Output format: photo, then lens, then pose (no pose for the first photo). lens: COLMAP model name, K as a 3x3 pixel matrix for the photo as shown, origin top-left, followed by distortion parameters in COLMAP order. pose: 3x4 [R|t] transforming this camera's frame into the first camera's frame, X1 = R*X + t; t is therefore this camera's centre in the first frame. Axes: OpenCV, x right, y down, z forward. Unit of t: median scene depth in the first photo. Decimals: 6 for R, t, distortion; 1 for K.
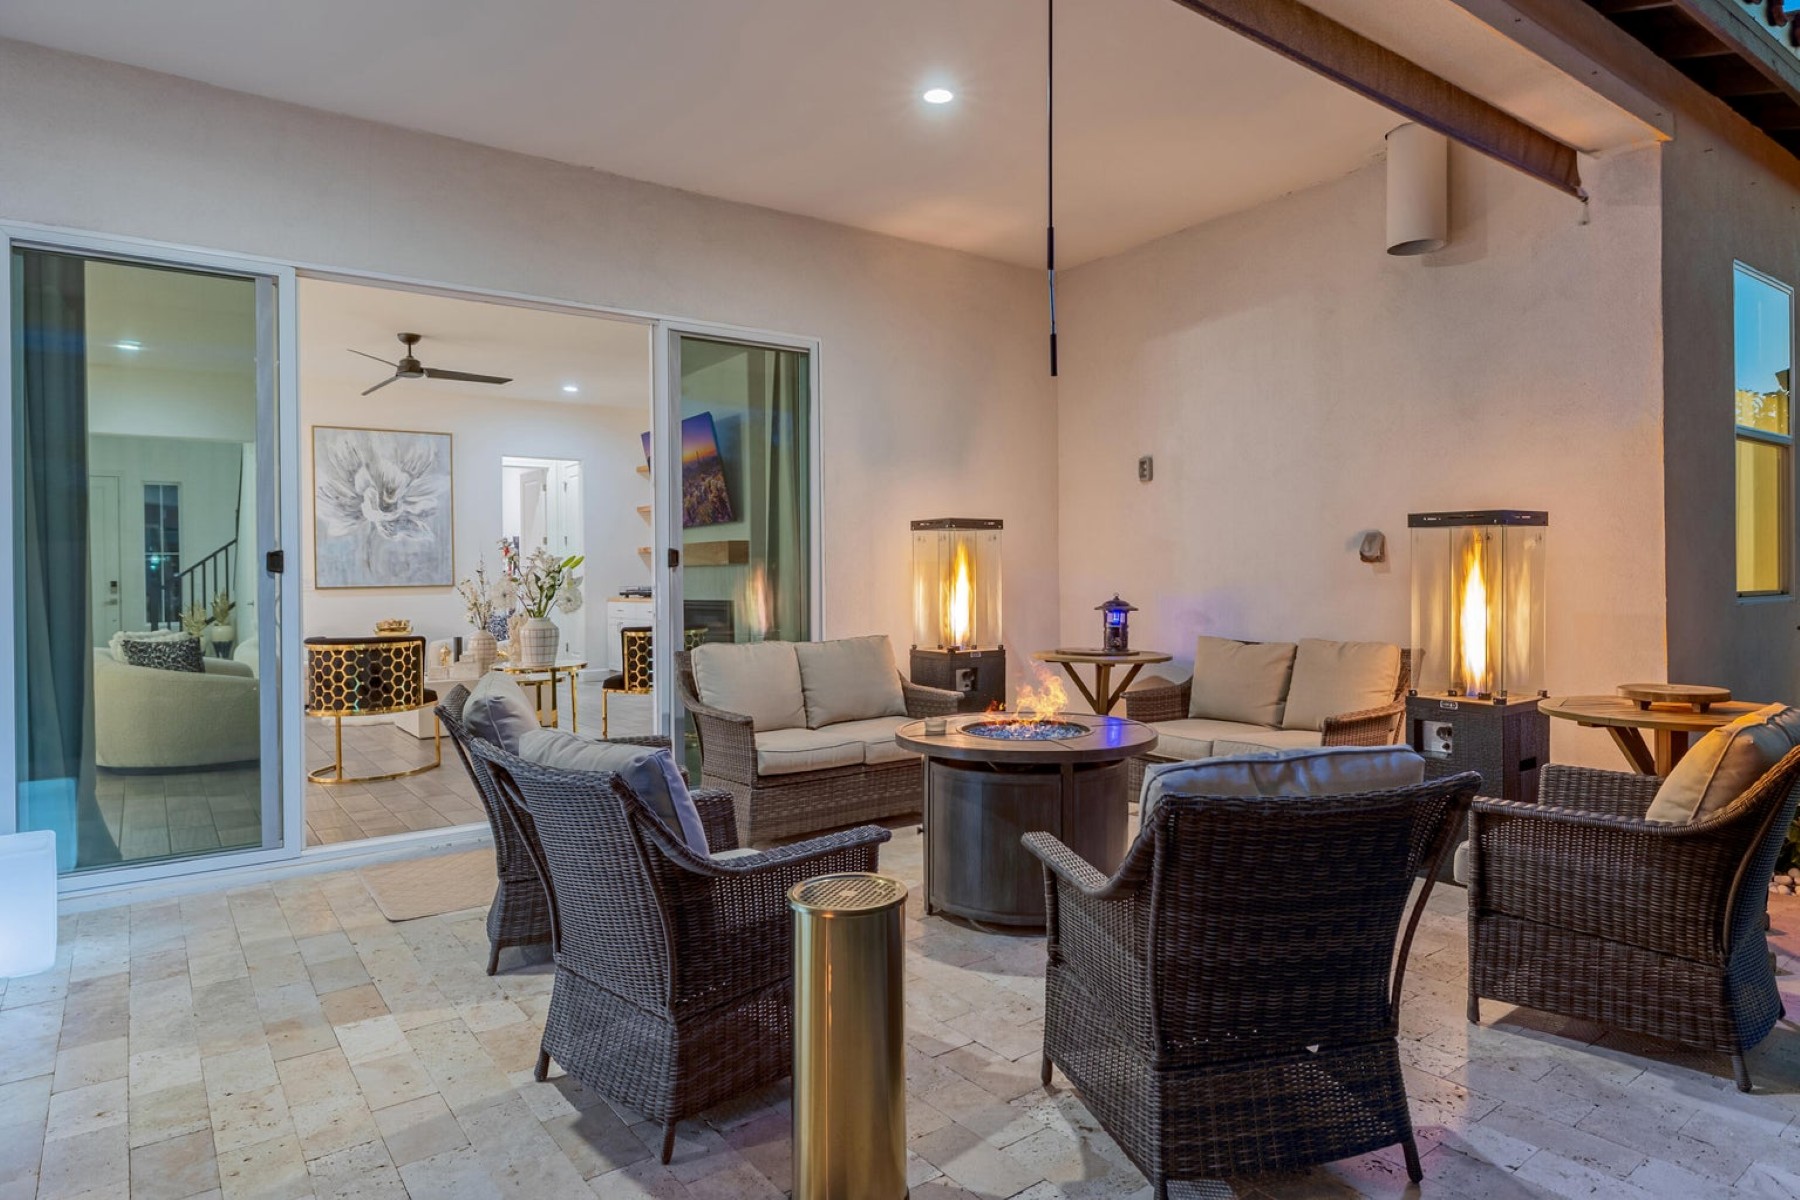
lens RADIAL K [[1112.0, 0, 905.3], [0, 1112.0, 589.7], [0, 0, 1]] dist [-0.009114, -0.000975]
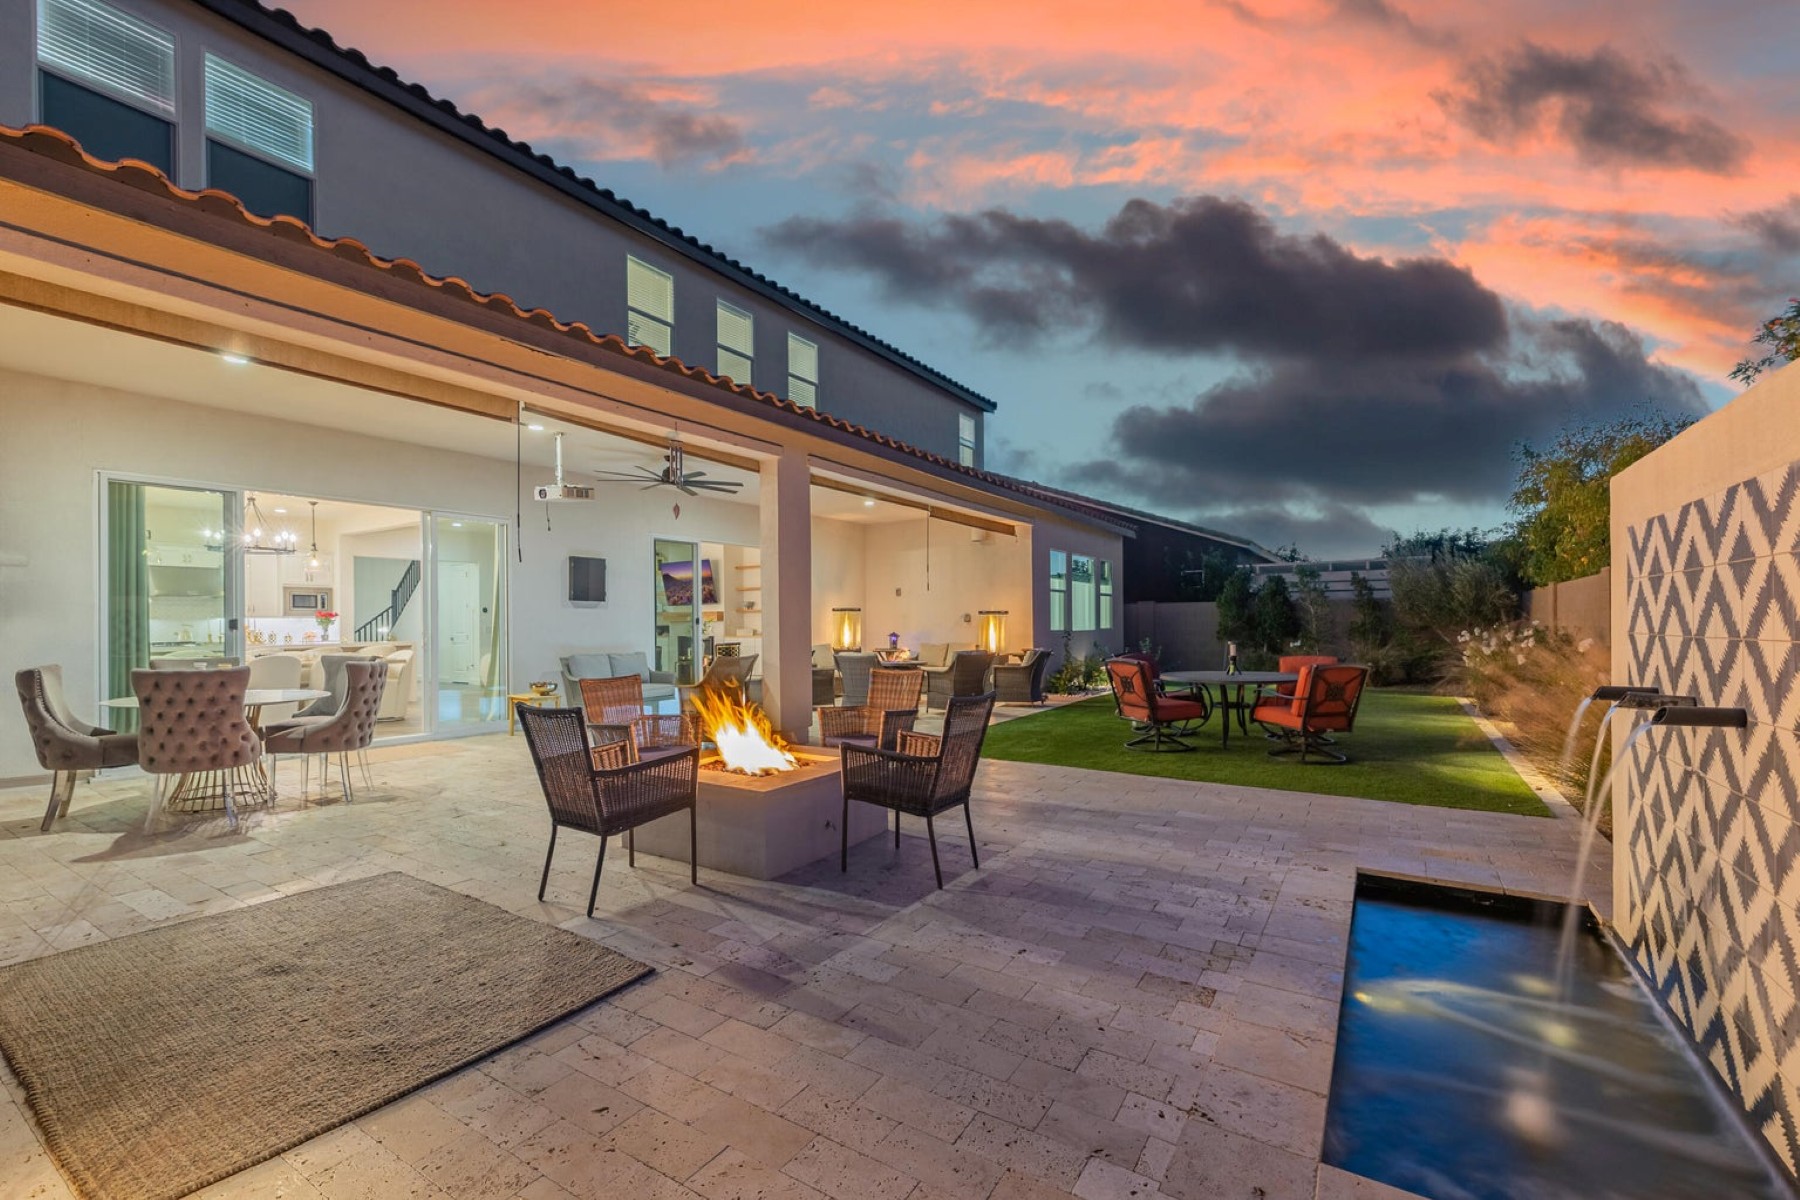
lens RADIAL K [[786.7, 0, 892.5], [0, 786.7, 619.5], [0, 0, 1]] dist [-0.000861, -0.000140]
pose [[0.937256, 0.007248, 0.348567, -0.620640], [0.001570, 0.999686, -0.025011, 0.026932], [-0.348638, 0.023989, 0.936950, -1.167069]]
